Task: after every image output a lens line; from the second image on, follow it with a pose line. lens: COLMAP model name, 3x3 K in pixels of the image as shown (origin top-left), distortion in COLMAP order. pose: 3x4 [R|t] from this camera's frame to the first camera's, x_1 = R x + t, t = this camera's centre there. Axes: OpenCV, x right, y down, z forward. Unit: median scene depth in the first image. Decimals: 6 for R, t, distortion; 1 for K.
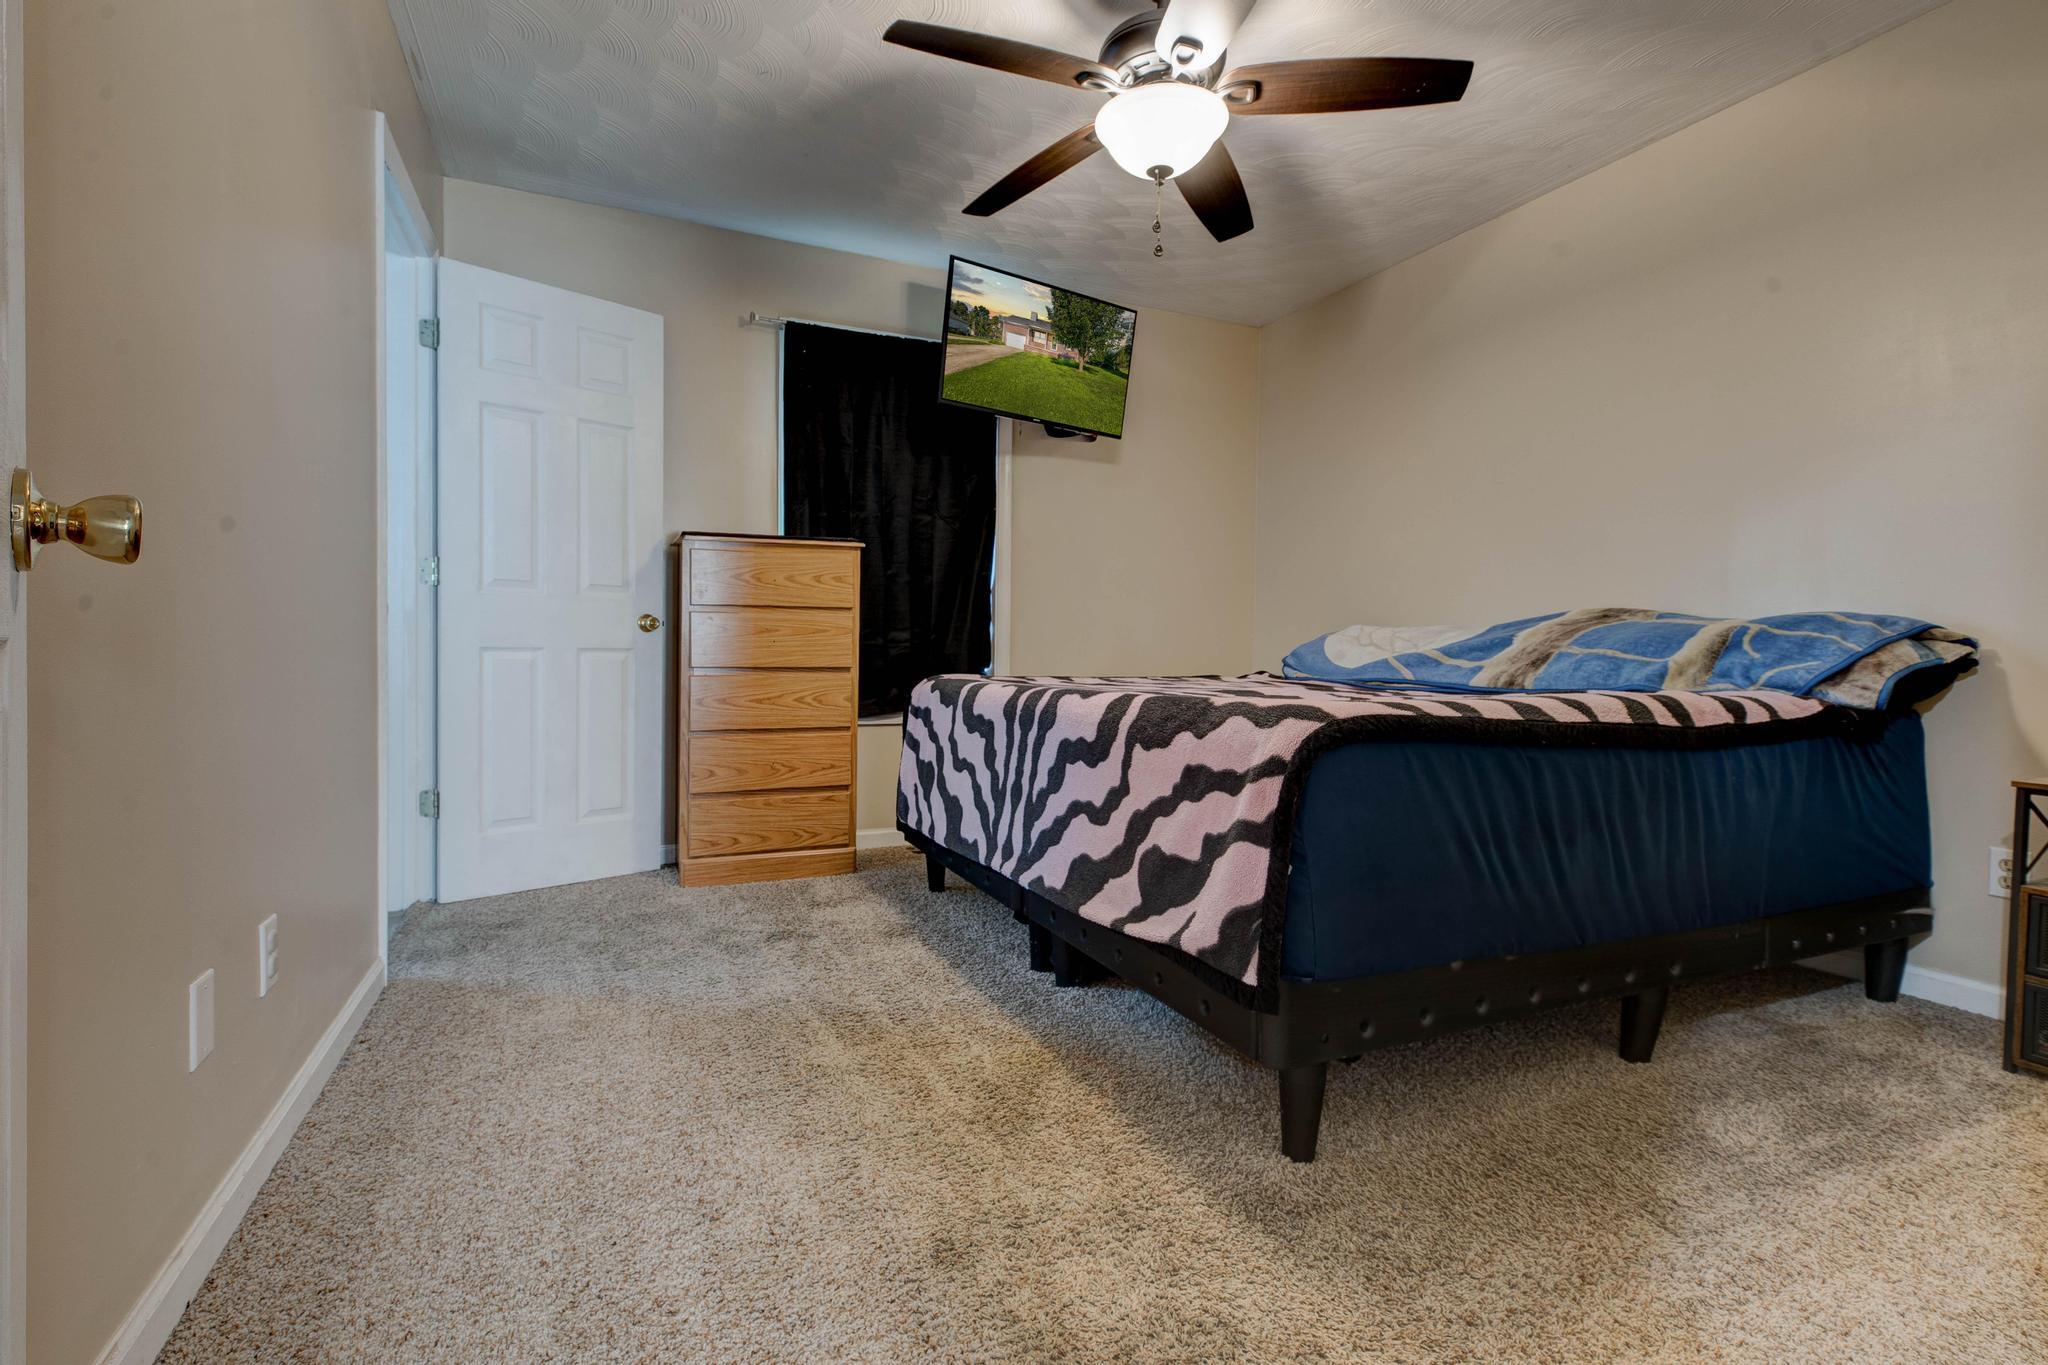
lens RADIAL K [[943.6, 0, 974.8], [0, 943.6, 695.5], [0, 0, 1]] dist [0.007142, 0.000085]
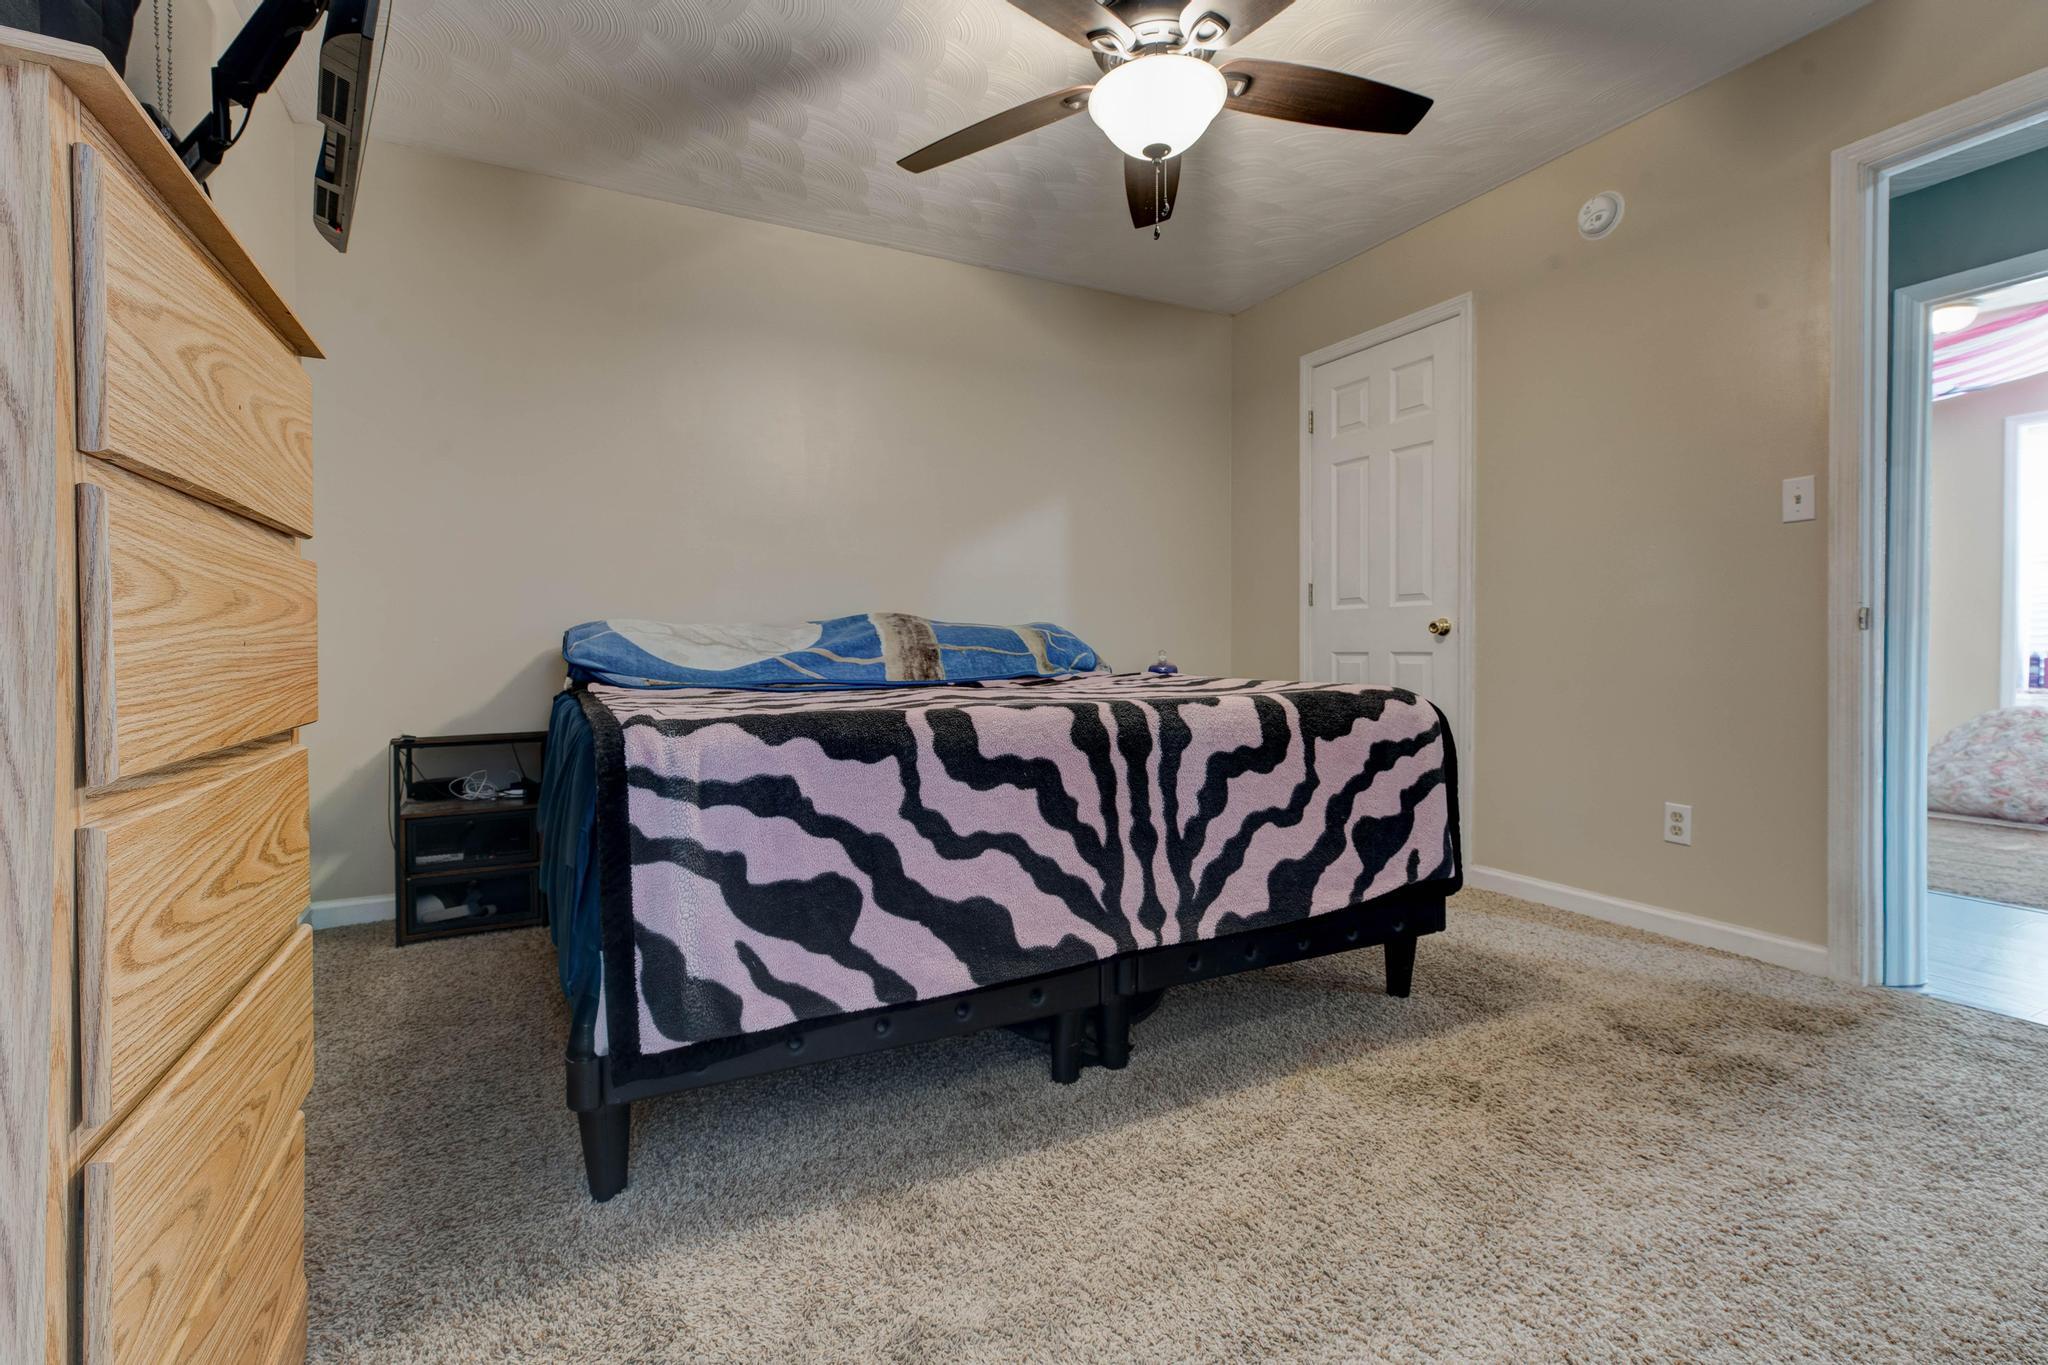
lens RADIAL K [[968.7, 0, 1030.3], [0, 968.7, 681.2], [0, 0, 1]] dist [0.003568, 0.000263]
pose [[-0.127239, -0.041193, 0.991016, -0.854993], [0.049555, 0.997625, 0.047830, -0.079687], [-0.990633, 0.055195, -0.124895, 1.404444]]
